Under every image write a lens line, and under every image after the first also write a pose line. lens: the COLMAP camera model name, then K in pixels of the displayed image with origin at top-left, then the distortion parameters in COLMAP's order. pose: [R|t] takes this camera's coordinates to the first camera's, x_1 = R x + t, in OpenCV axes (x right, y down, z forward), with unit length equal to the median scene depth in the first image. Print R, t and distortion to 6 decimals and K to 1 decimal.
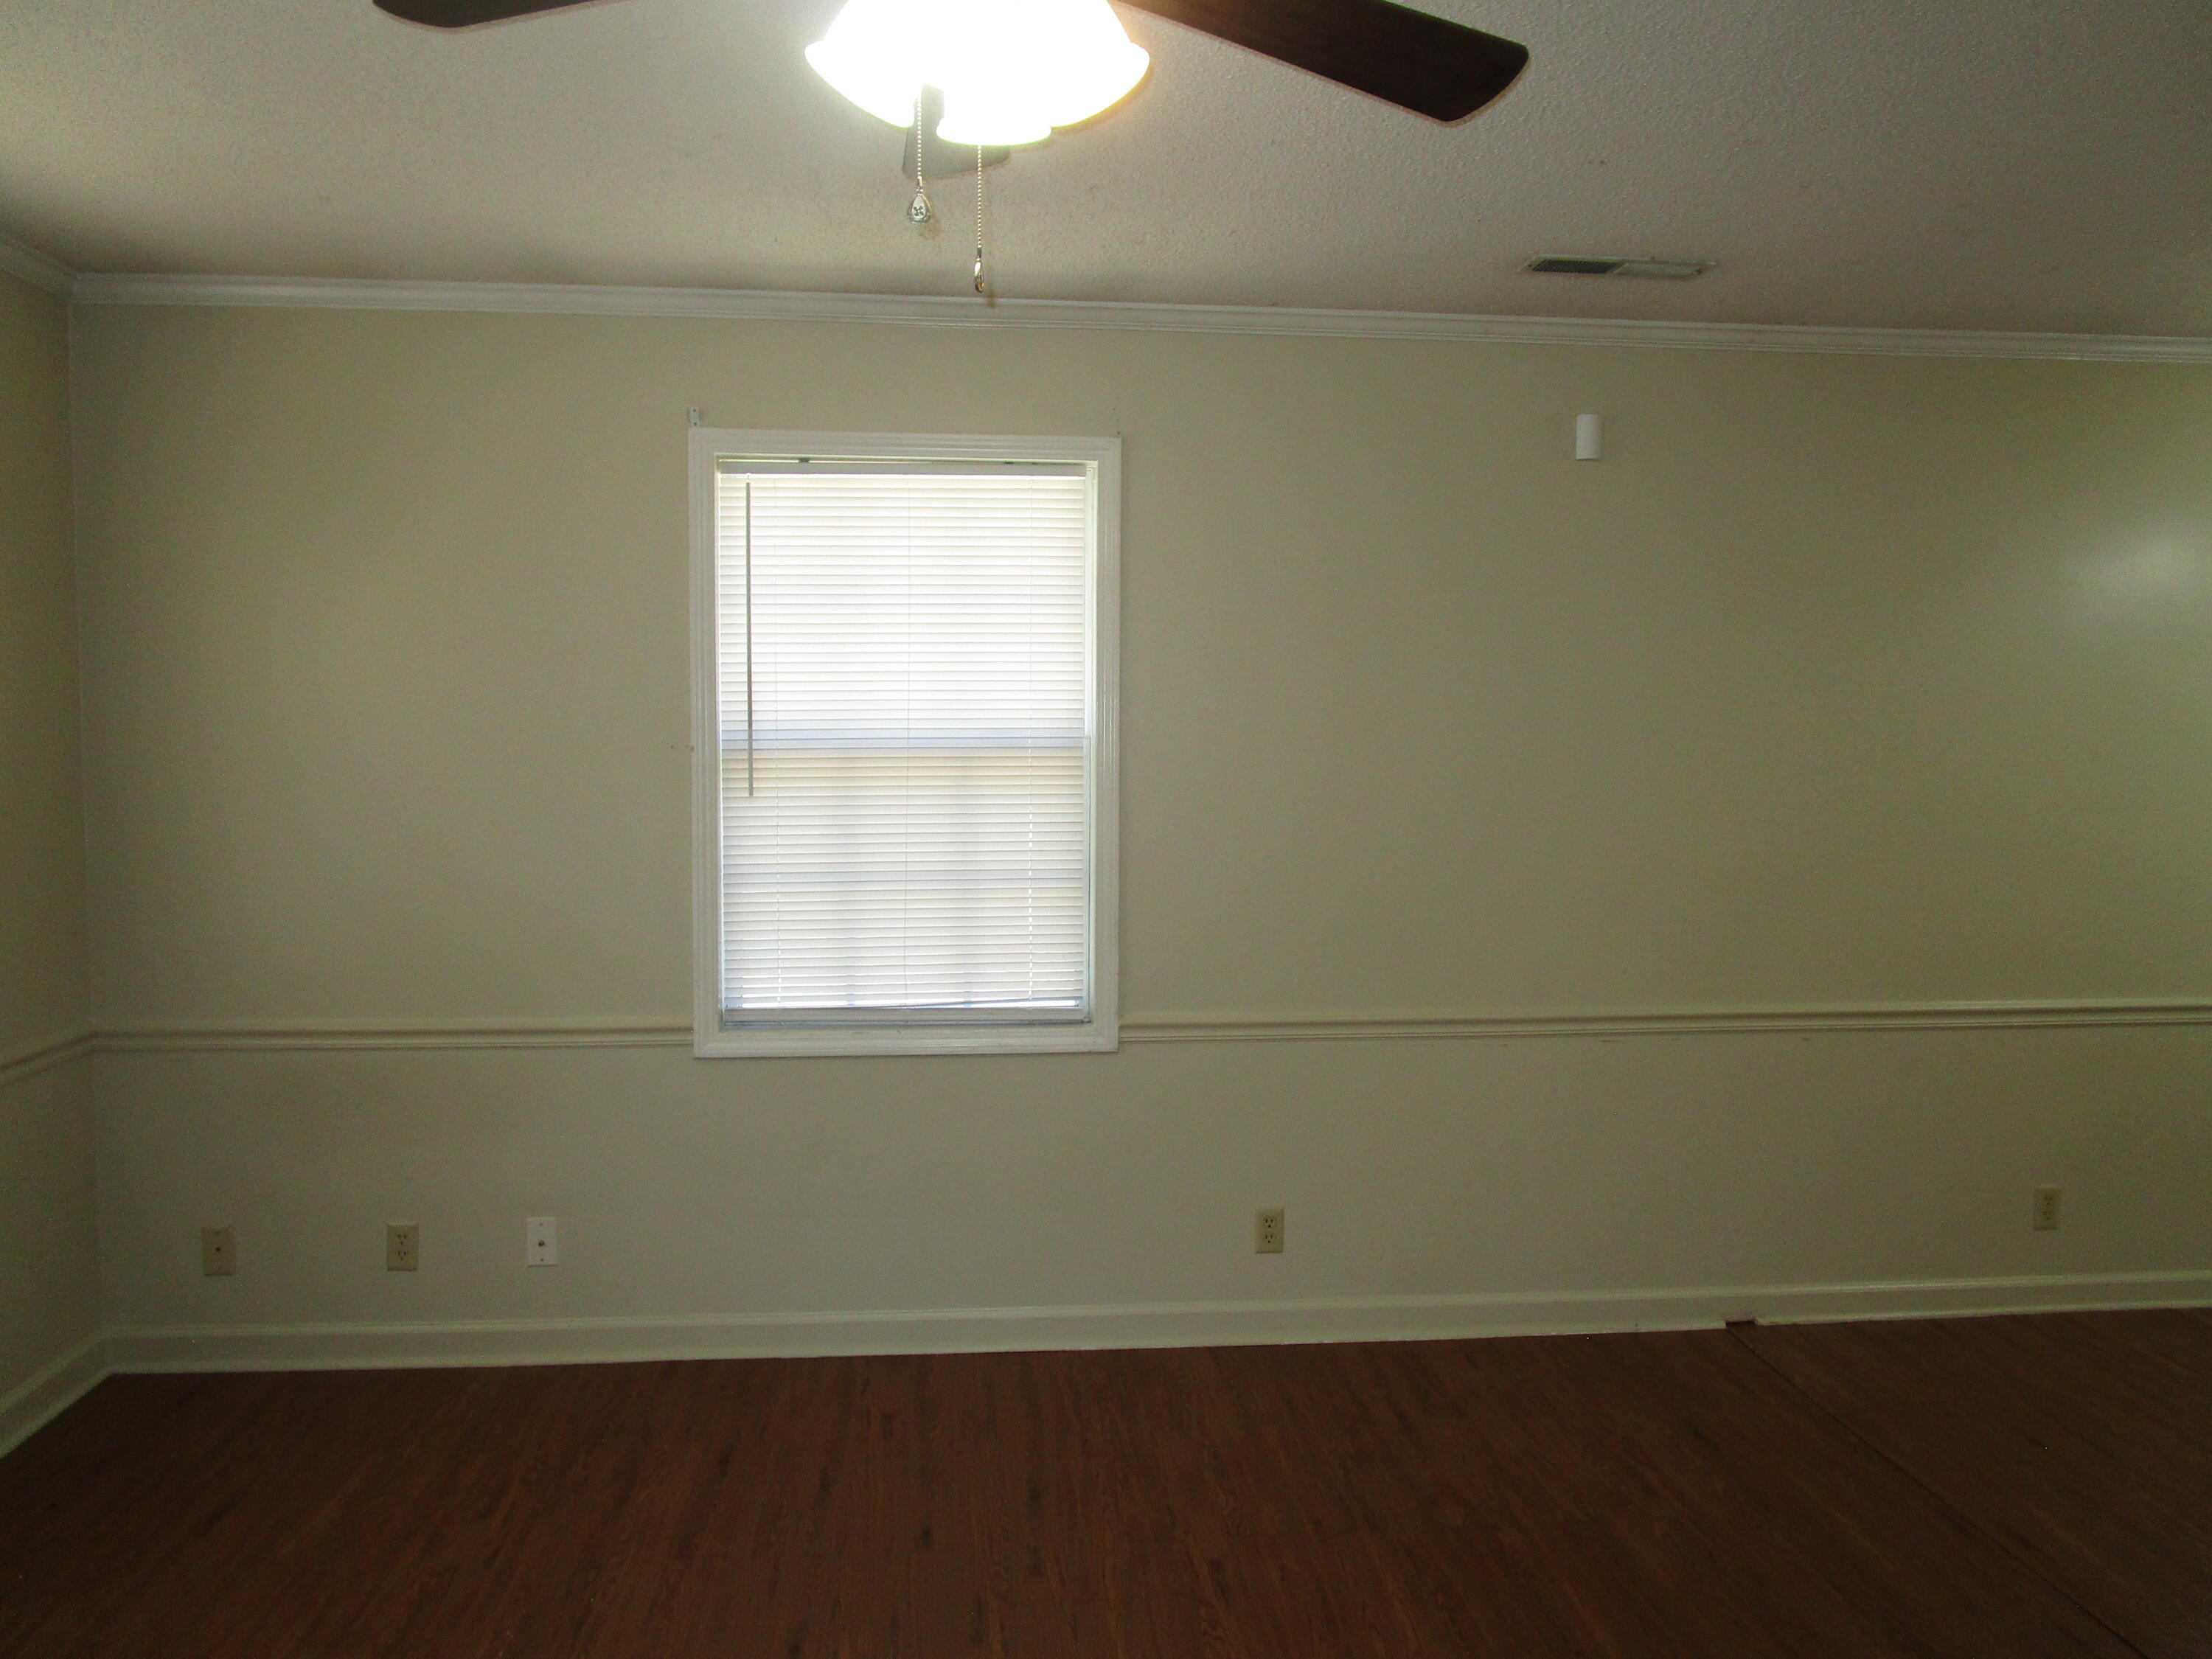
lens RADIAL K [[1769.4, 0, 1102.1], [0, 1769.4, 774.5], [0, 0, 1]] dist [-0.006174, -0.003481]
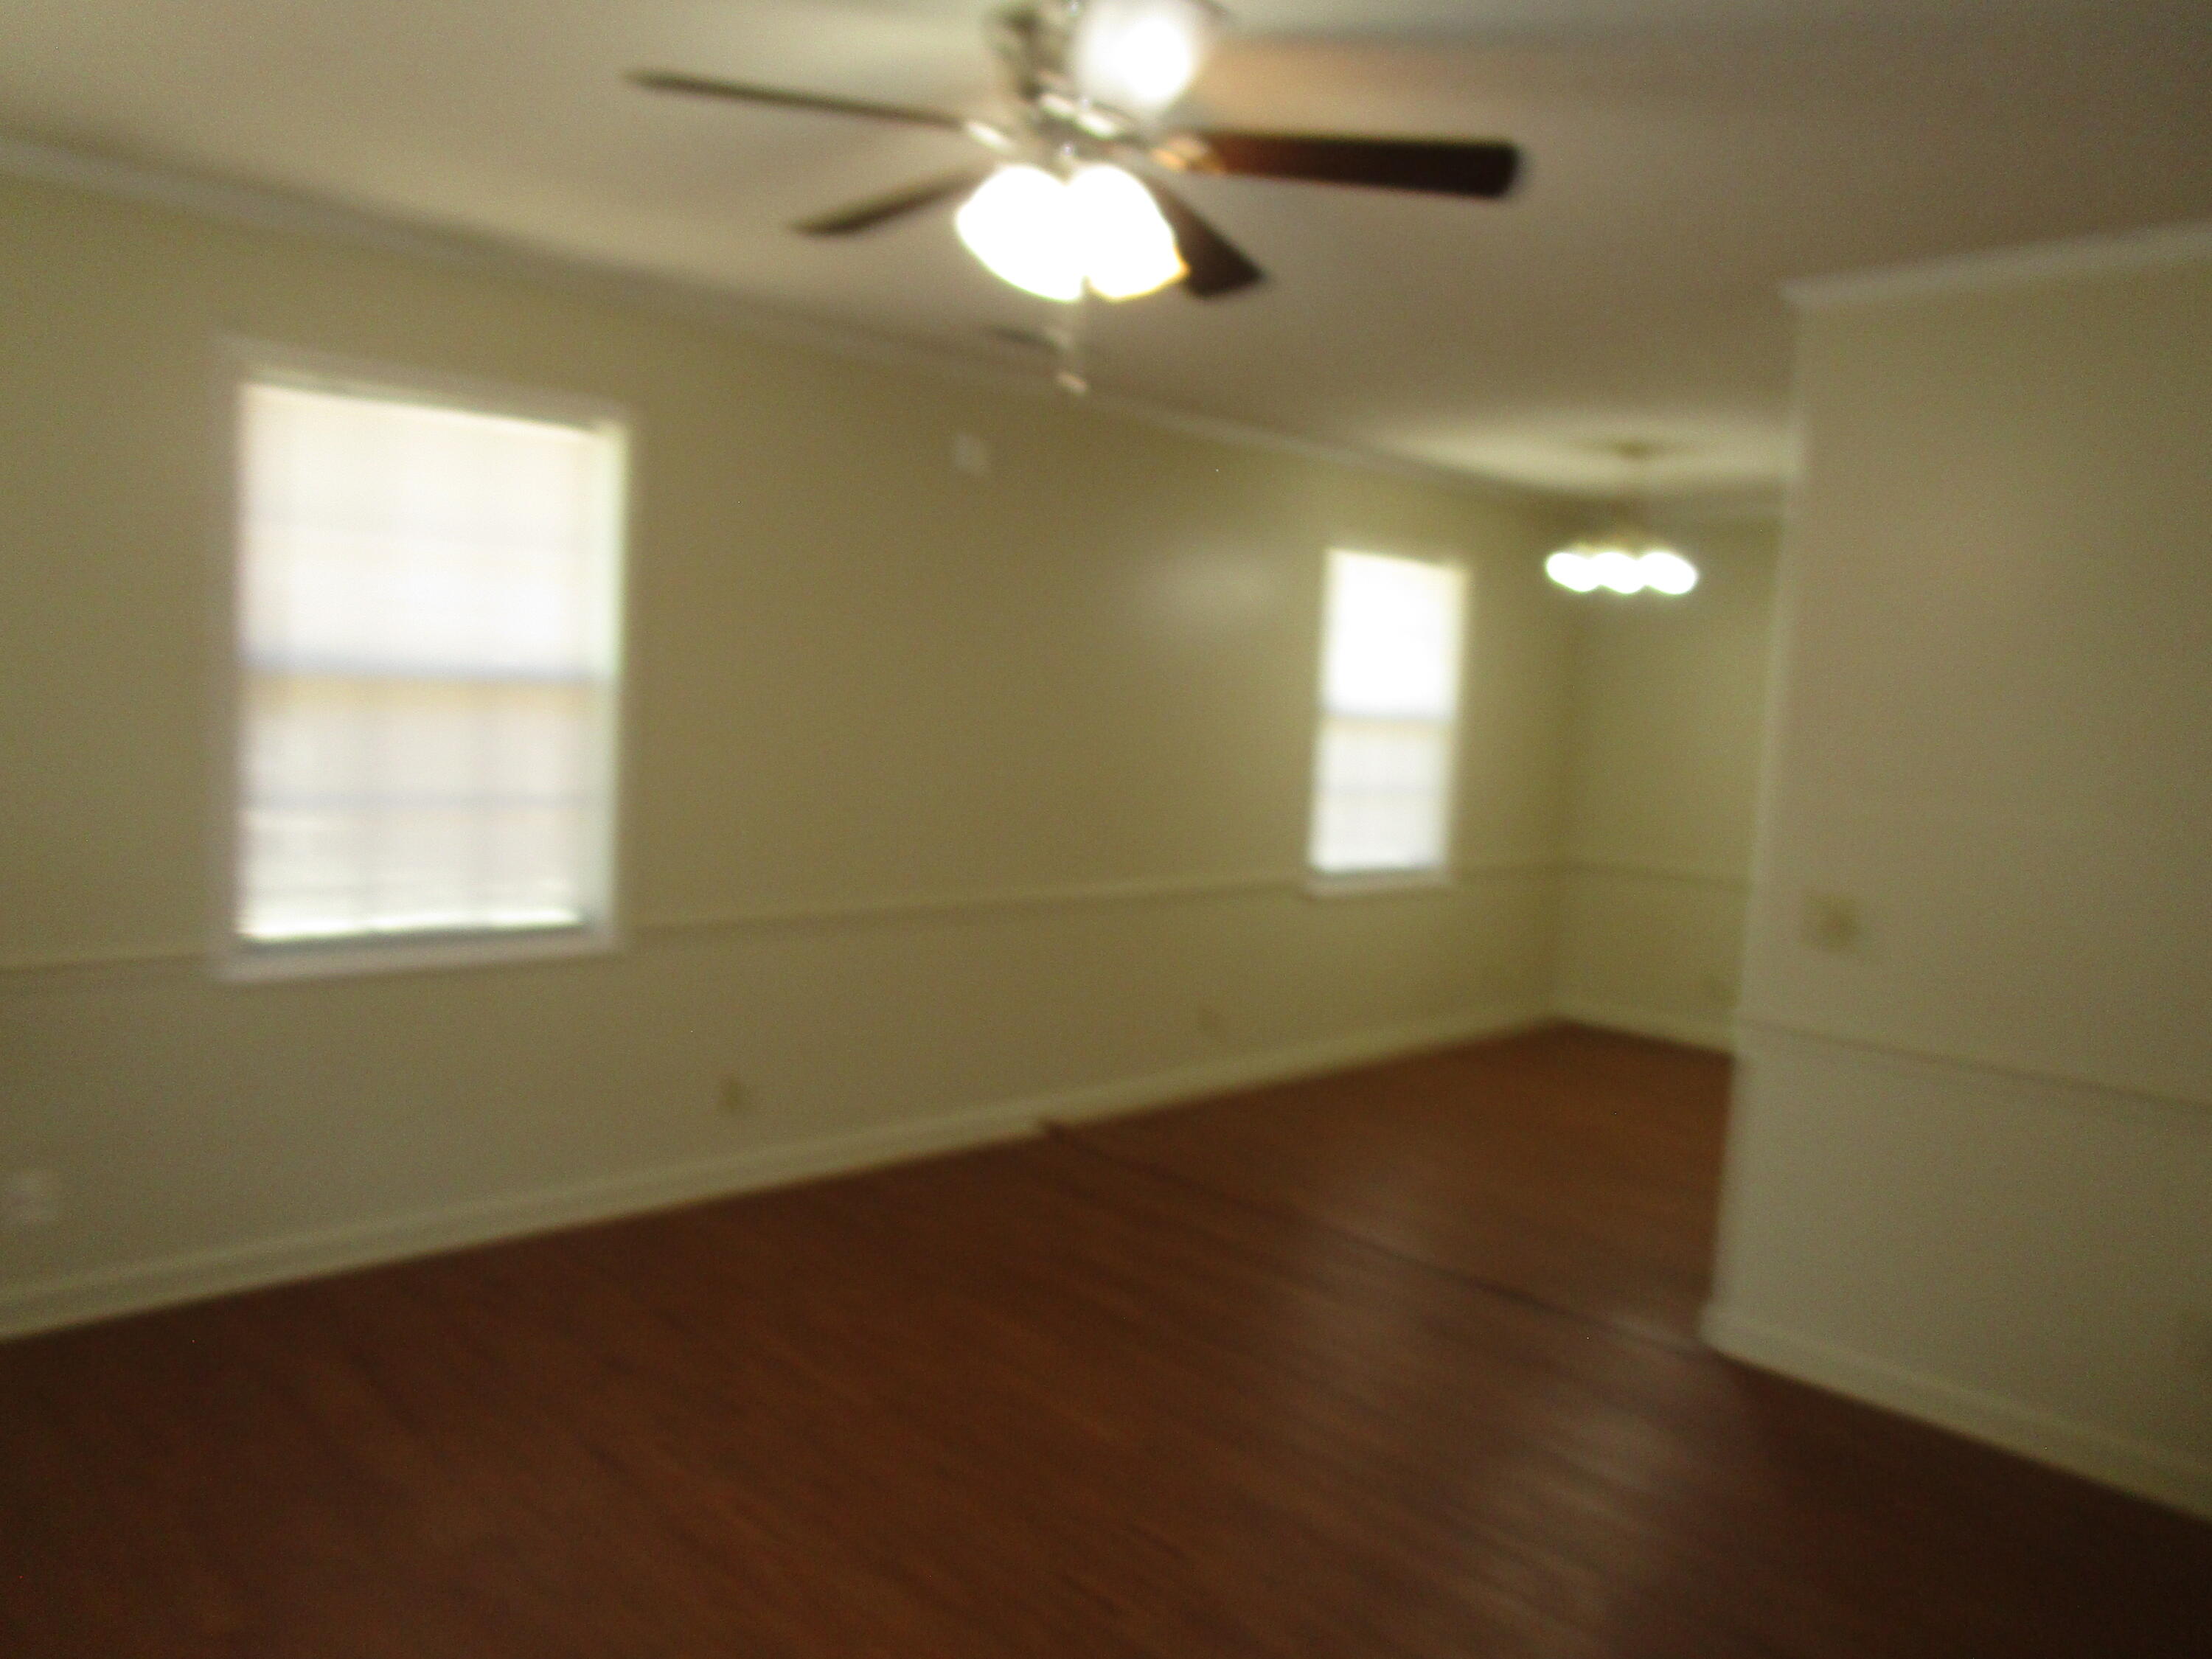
lens RADIAL K [[1726.2, 0, 1106.0], [0, 1726.2, 829.5], [0, 0, 1]] dist [-0.002619, -0.000510]
pose [[0.761944, -0.014993, 0.647470, -0.473393], [-0.030274, 0.997815, 0.058731, 0.002824], [-0.646935, -0.064351, 0.759825, -0.028847]]
